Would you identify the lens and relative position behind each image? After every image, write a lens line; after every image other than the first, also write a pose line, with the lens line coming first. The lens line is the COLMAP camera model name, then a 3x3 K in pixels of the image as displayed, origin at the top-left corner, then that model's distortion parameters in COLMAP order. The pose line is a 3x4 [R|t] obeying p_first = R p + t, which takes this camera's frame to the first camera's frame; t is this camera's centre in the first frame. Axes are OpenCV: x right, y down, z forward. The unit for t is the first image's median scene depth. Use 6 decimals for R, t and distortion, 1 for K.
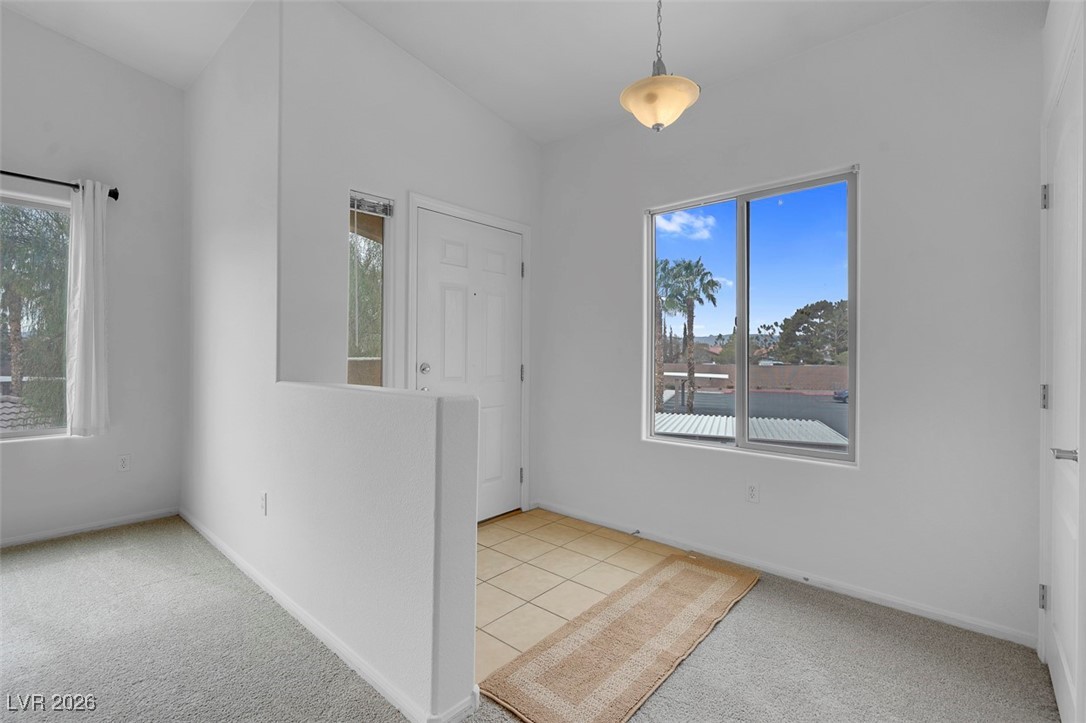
lens RADIAL K [[492.2, 0, 541.6], [0, 492.2, 355.6], [0, 0, 1]] dist [-0.002644, -0.000190]
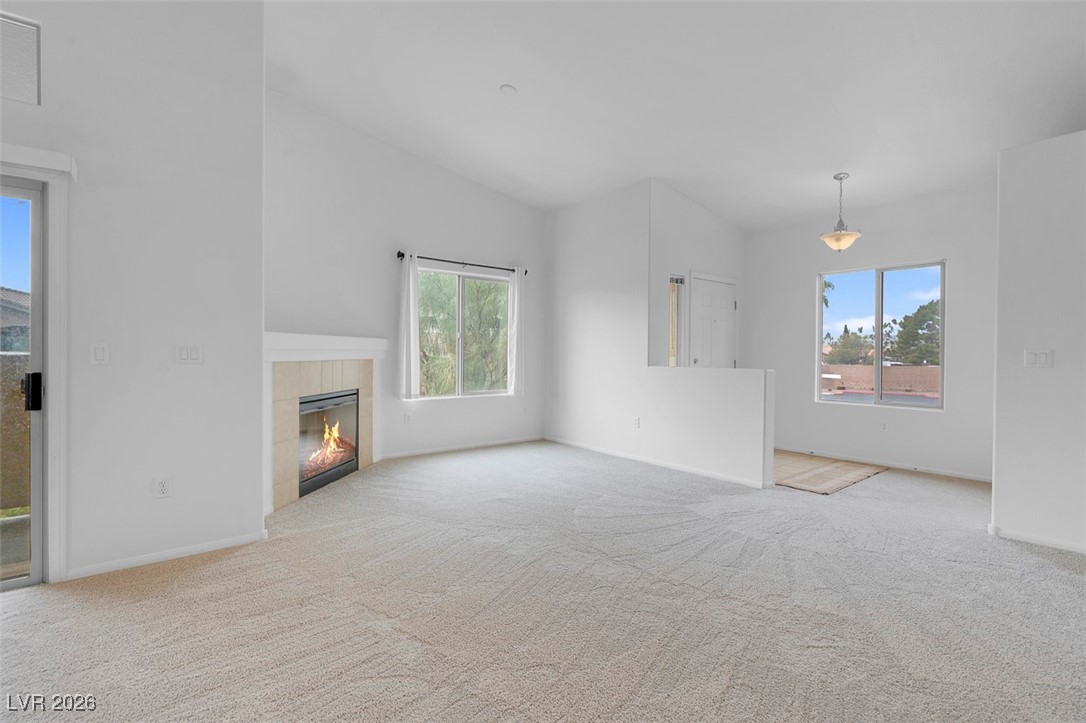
lens RADIAL K [[491.6, 0, 539.2], [0, 491.6, 357.9], [0, 0, 1]] dist [-0.001211, 0.000554]
pose [[0.983766, 0.003344, -0.179424, -0.459557], [-0.002264, 0.999978, 0.006228, 0.002791], [0.179441, -0.005721, 0.983752, -0.934490]]
